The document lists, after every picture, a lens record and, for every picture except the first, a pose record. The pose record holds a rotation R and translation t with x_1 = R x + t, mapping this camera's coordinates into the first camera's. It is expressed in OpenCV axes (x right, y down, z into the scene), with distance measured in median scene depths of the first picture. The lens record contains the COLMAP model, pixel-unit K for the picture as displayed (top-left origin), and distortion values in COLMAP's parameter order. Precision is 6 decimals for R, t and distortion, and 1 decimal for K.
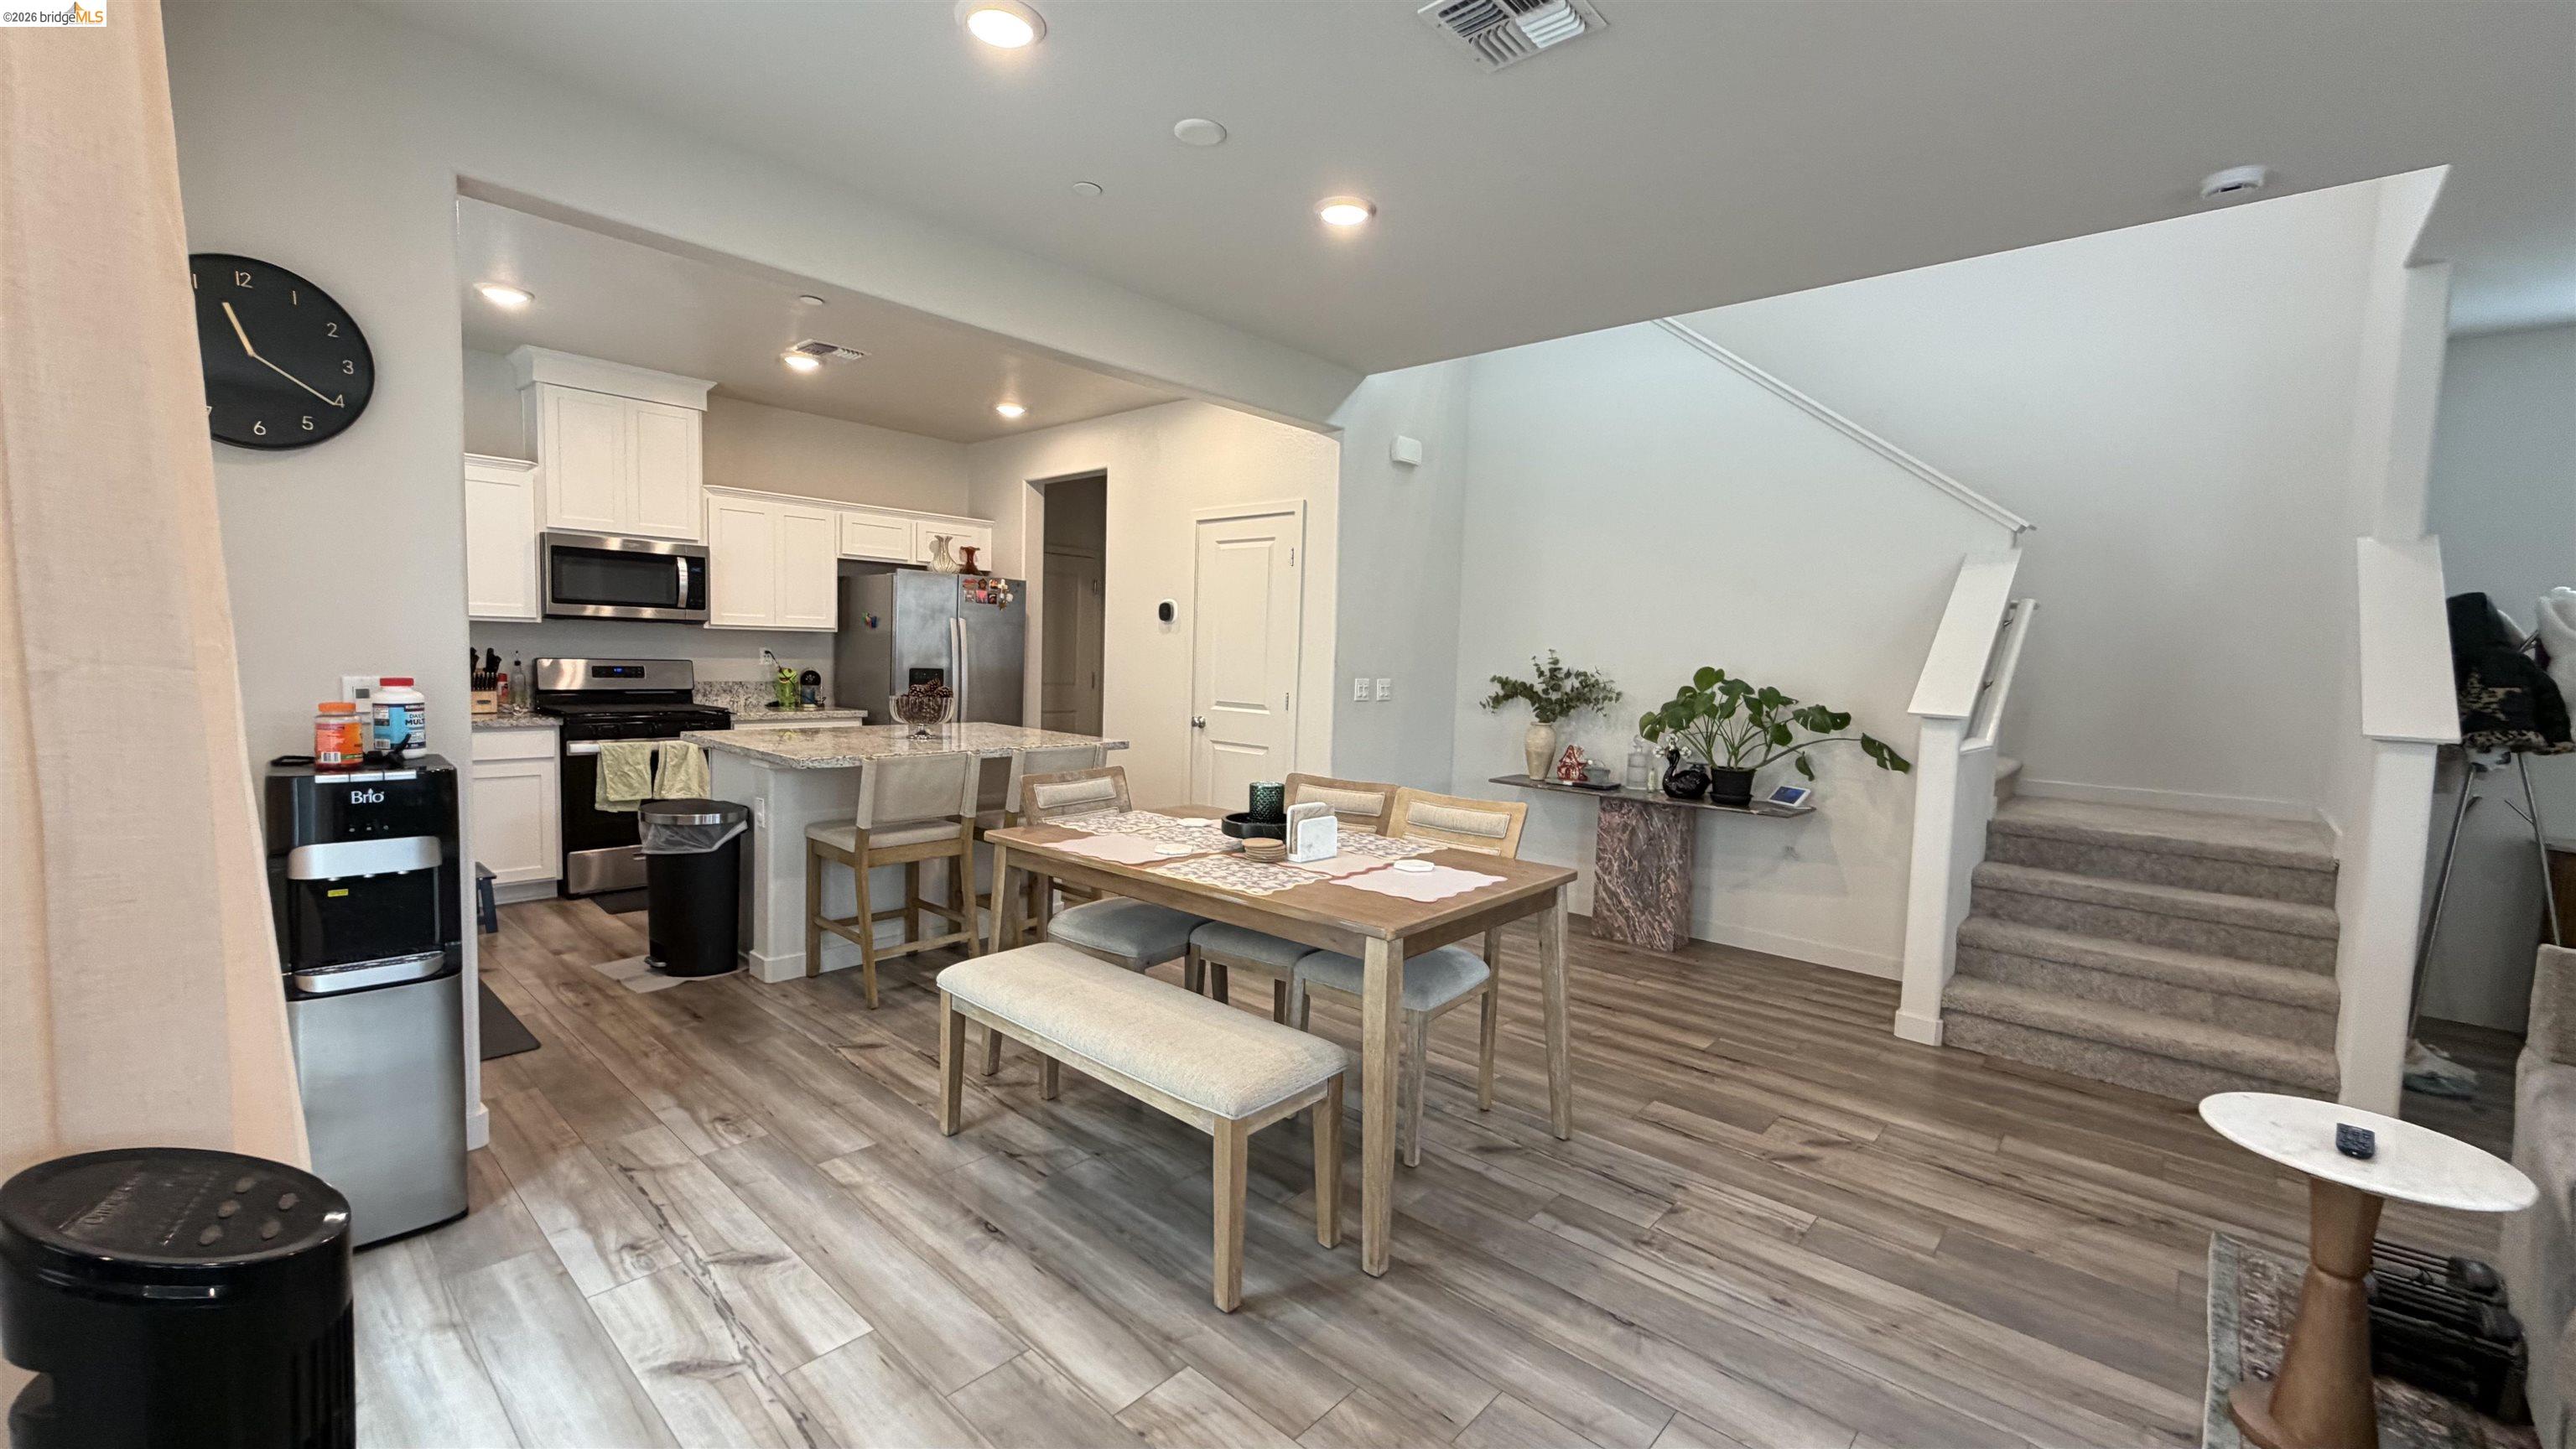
lens RADIAL K [[1024.4, 0, 1279.0], [0, 1024.4, 724.1], [0, 0, 1]] dist [-0.000861, 0.000270]
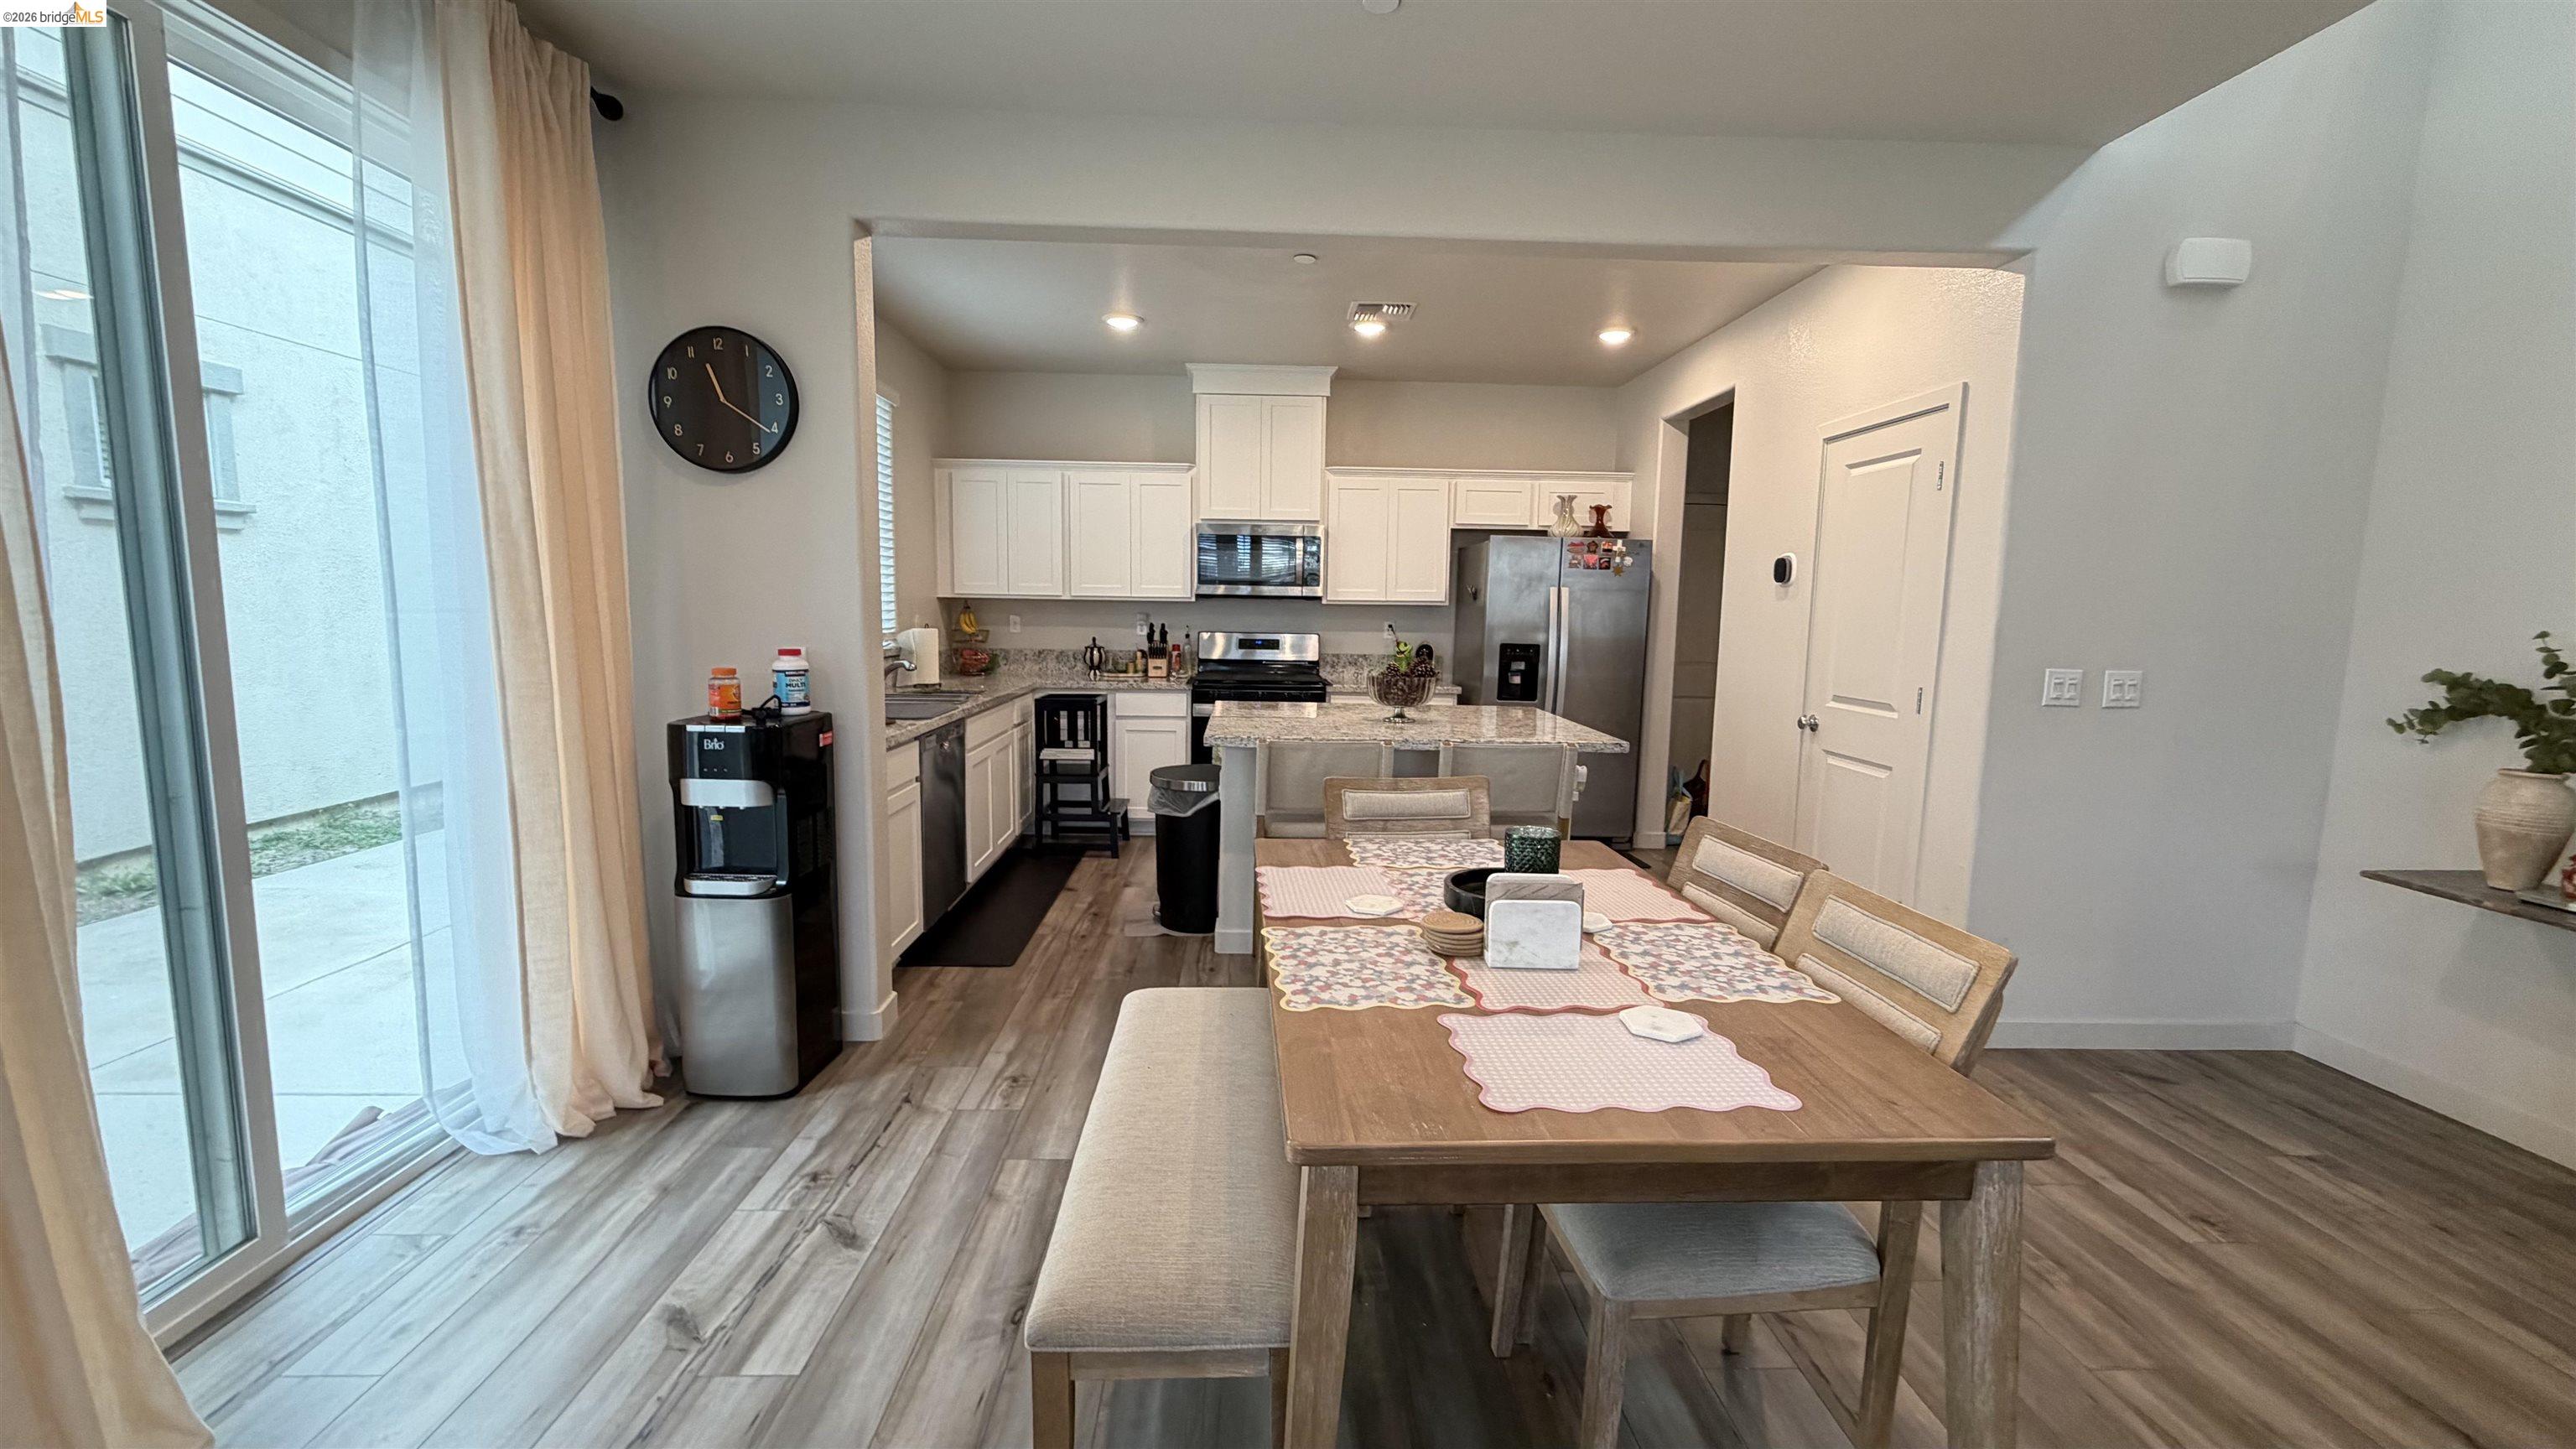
lens RADIAL K [[1024.4, 0, 1279.0], [0, 1024.4, 724.1], [0, 0, 1]] dist [-0.000861, 0.000270]
pose [[0.693555, 0.066187, -0.717357, 0.194968], [-0.047416, 0.997805, 0.046220, -0.017922], [0.718842, 0.001958, 0.695171, 0.255305]]
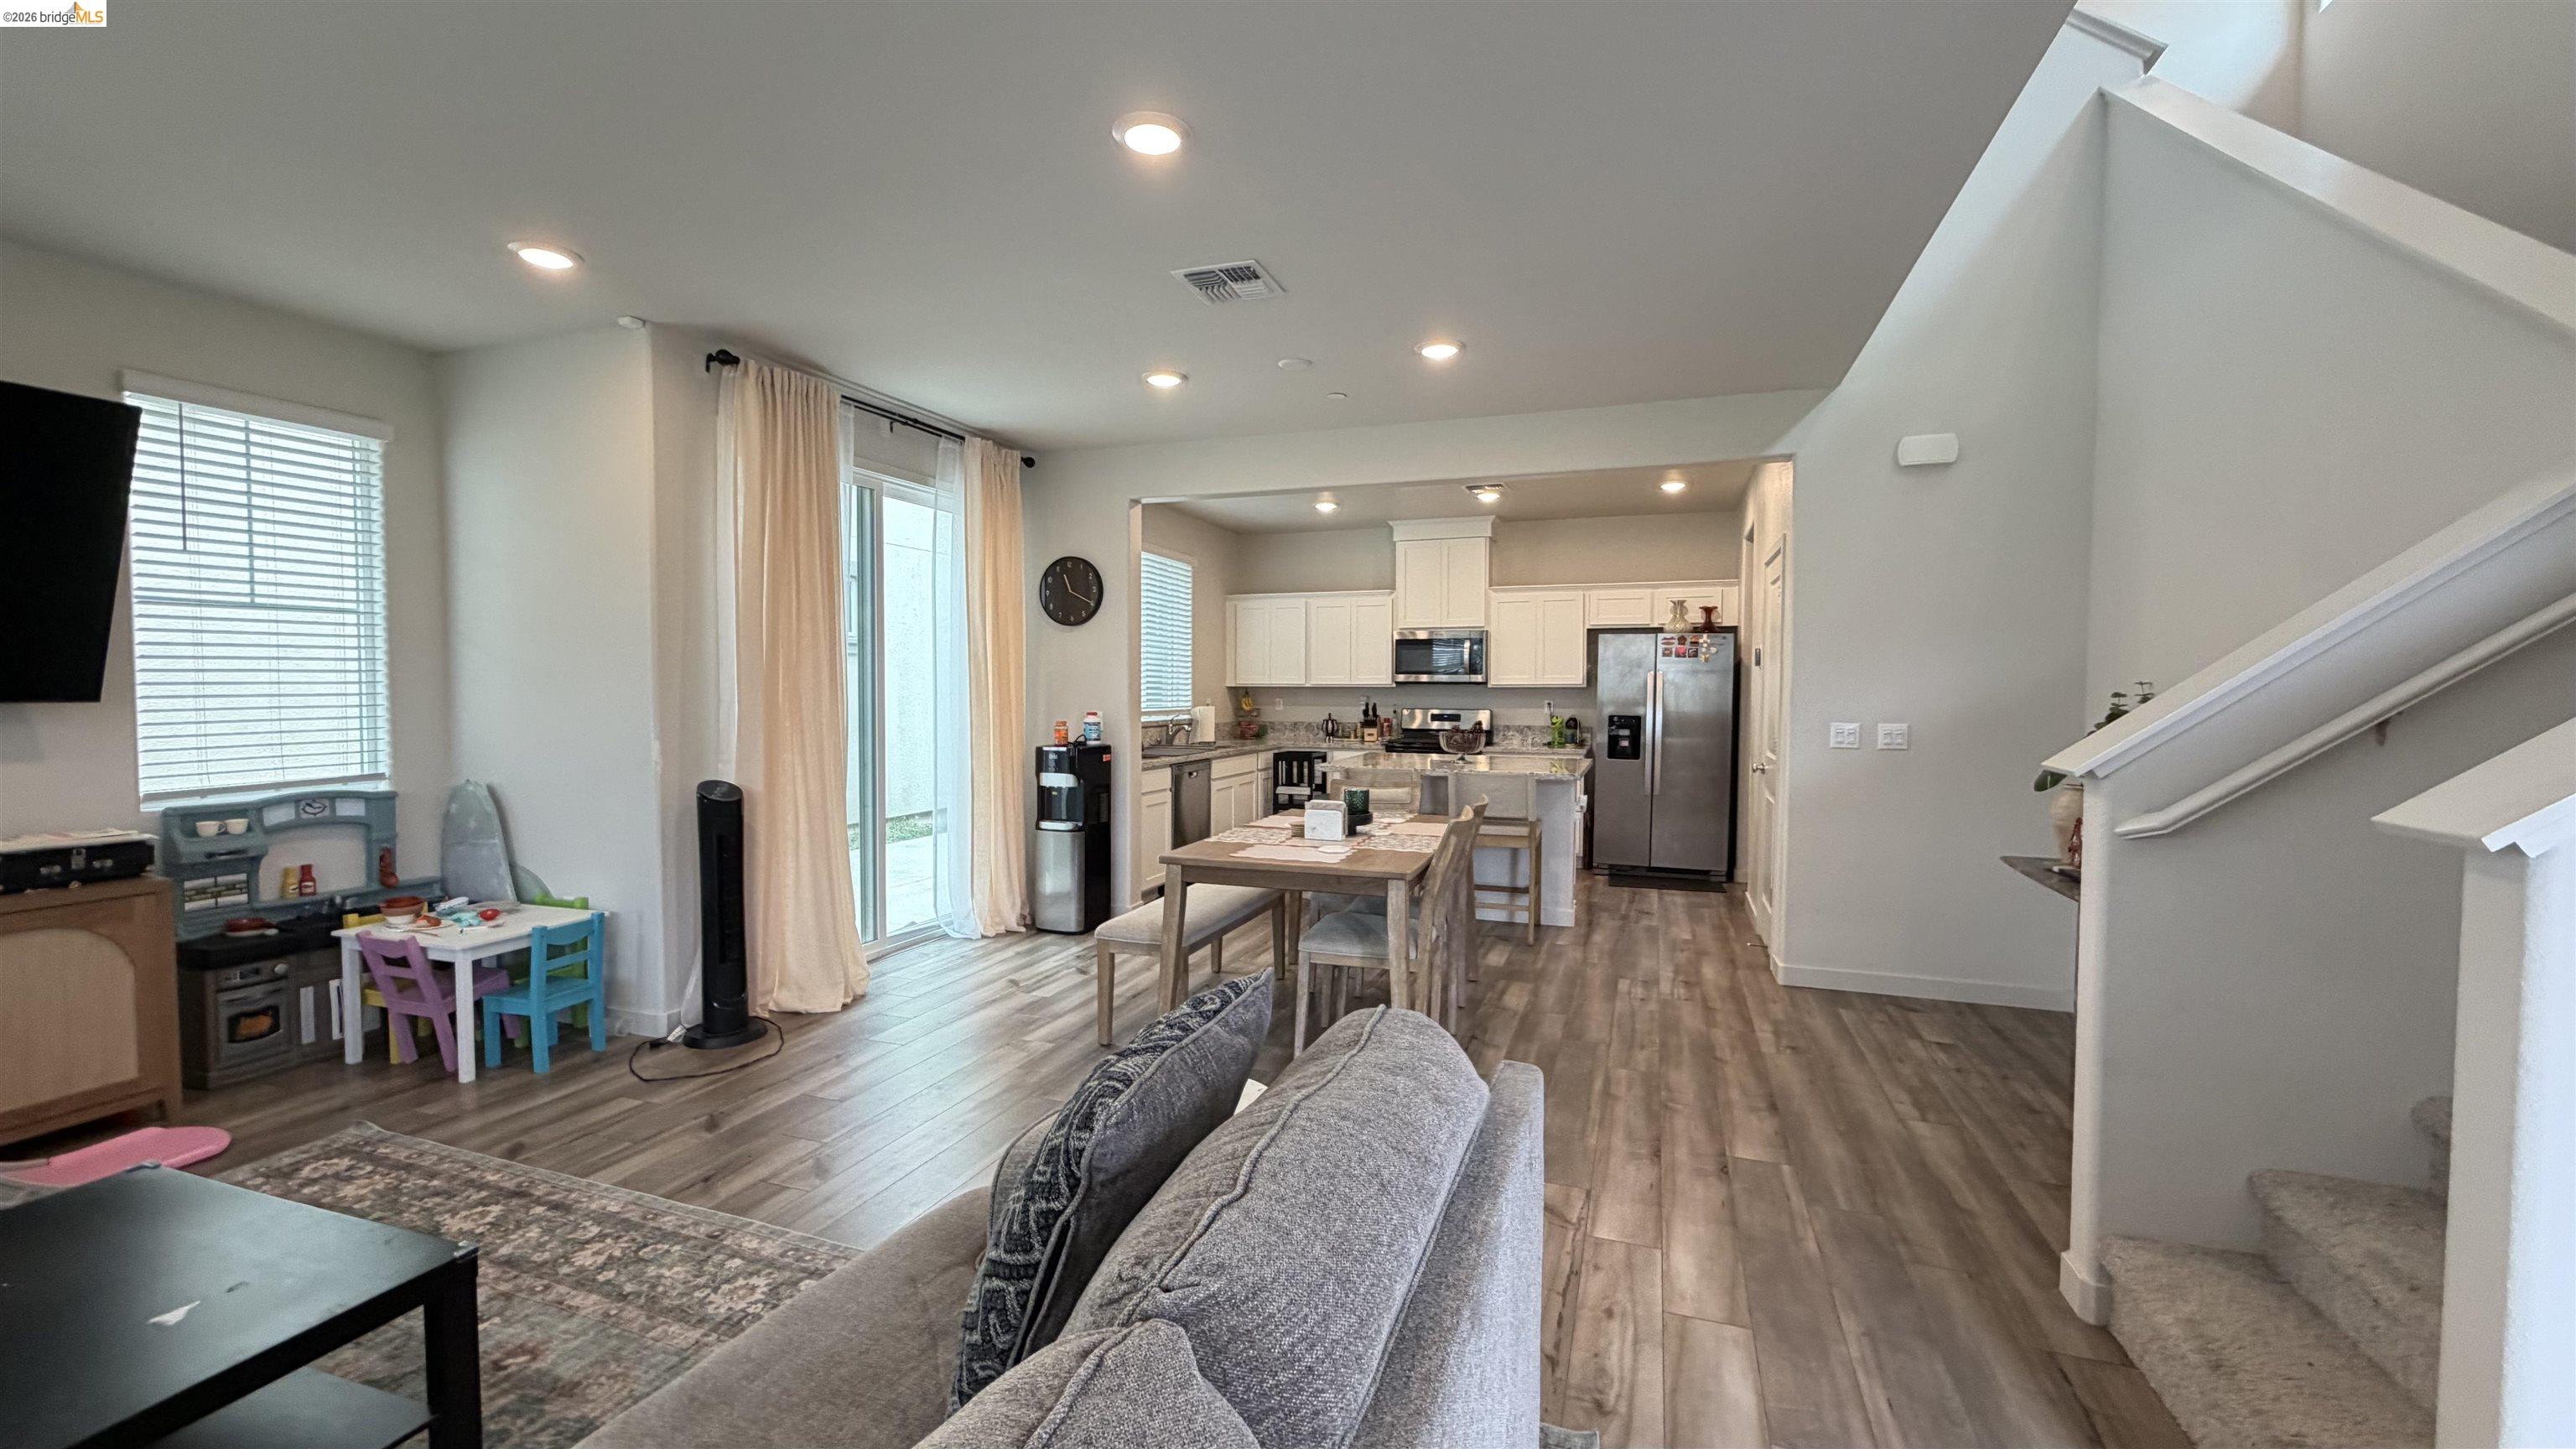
lens RADIAL K [[1024.4, 0, 1279.0], [0, 1024.4, 724.1], [0, 0, 1]] dist [-0.000861, 0.000270]
pose [[0.376130, 0.003965, -0.926559, 0.715998], [-0.058209, 0.998117, -0.019358, 0.002216], [0.924737, 0.061215, 0.375652, 0.220822]]
